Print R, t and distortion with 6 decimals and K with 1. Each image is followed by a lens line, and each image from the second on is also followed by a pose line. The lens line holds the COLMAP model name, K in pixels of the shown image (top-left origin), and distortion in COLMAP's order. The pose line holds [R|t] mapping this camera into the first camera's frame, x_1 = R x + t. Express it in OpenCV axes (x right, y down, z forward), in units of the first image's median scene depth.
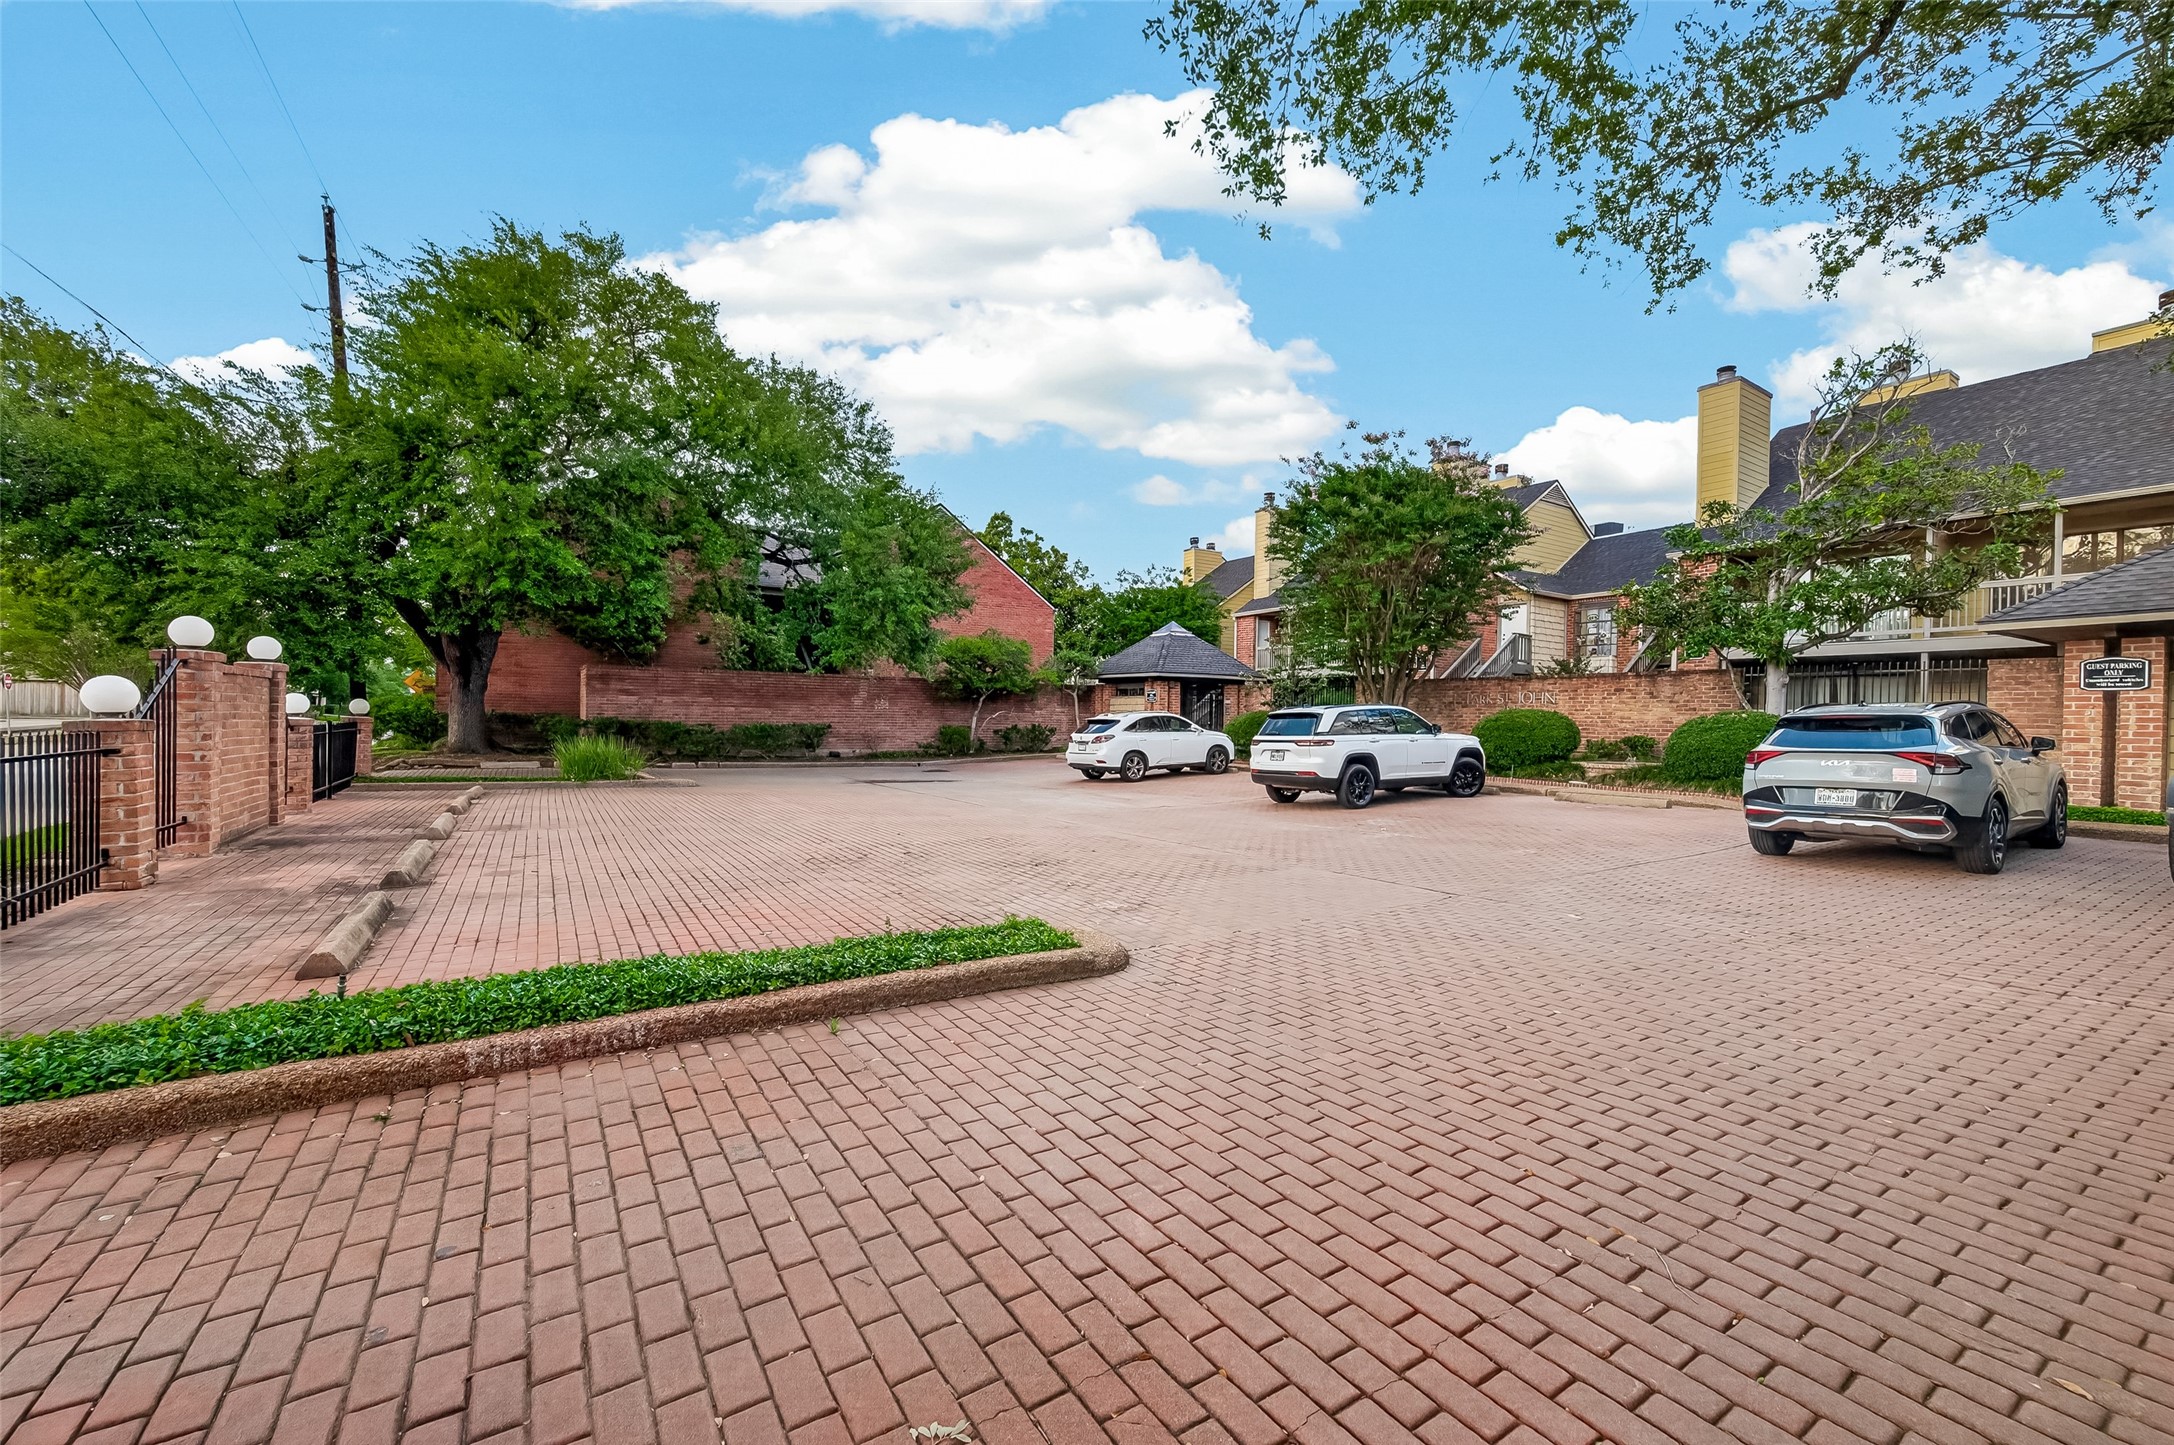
lens RADIAL K [[850.6, 0, 1081.0], [0, 850.6, 709.0], [0, 0, 1]] dist [-0.000144, -0.000141]
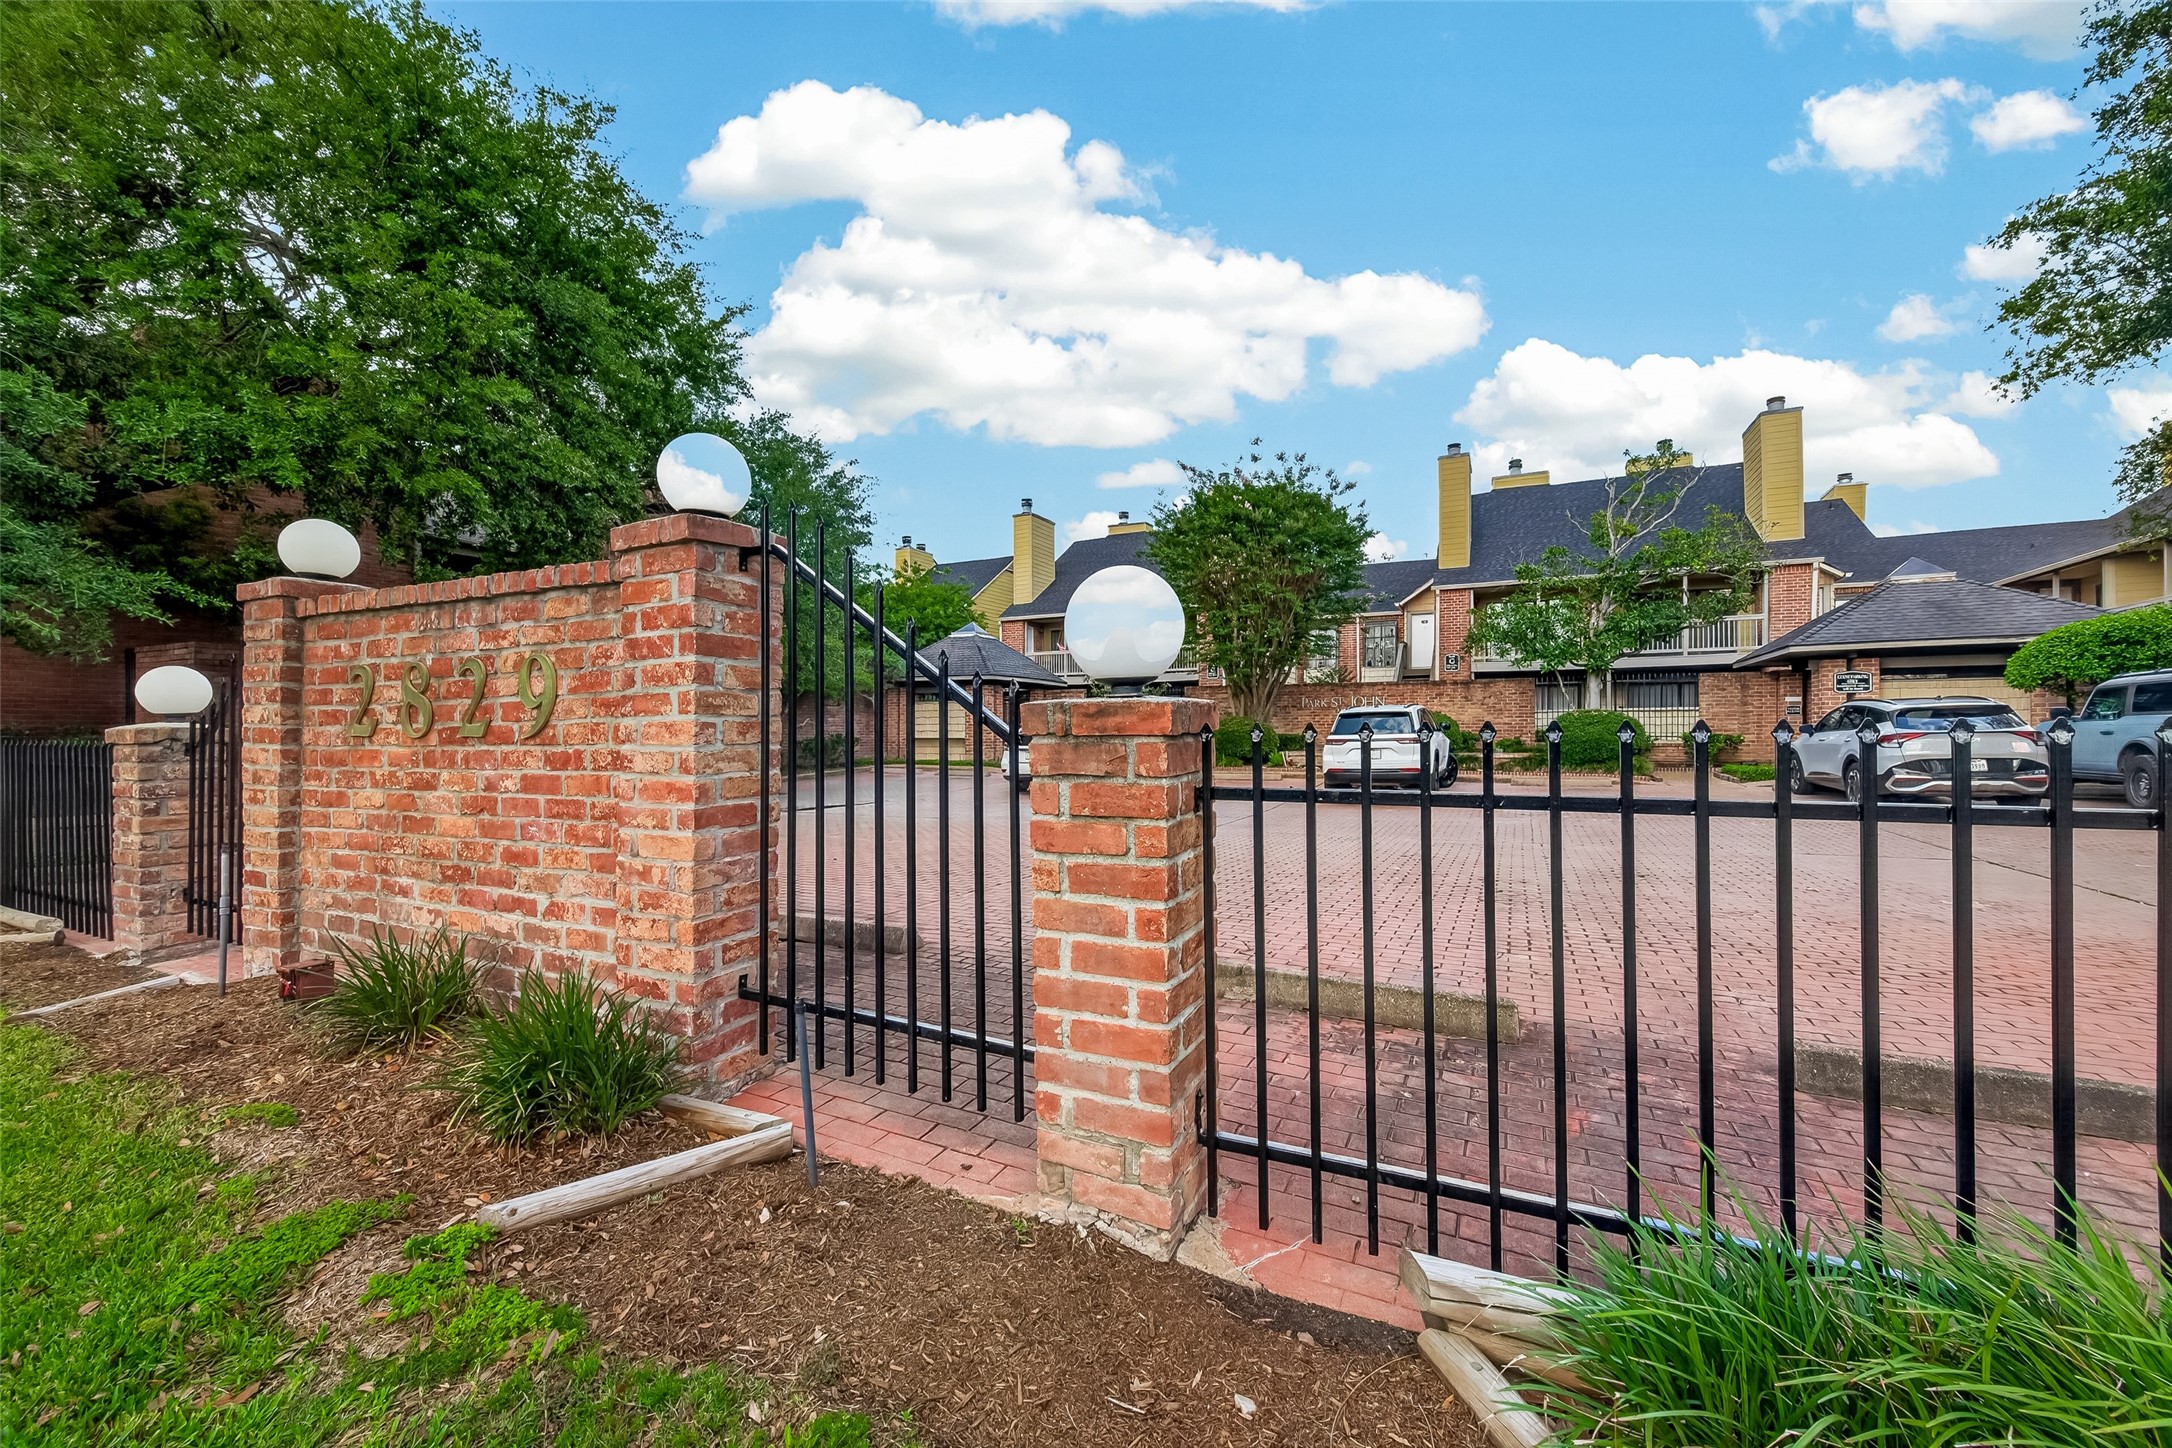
lens RADIAL K [[849.8, 0, 1080.0], [0, 849.8, 710.5], [0, 0, 1]] dist [-0.000144, -0.000141]
pose [[0.855778, -0.003164, 0.517333, -0.444601], [0.009927, 0.999898, -0.010305, 0.007011], [-0.517248, 0.013954, 0.855722, 0.236098]]
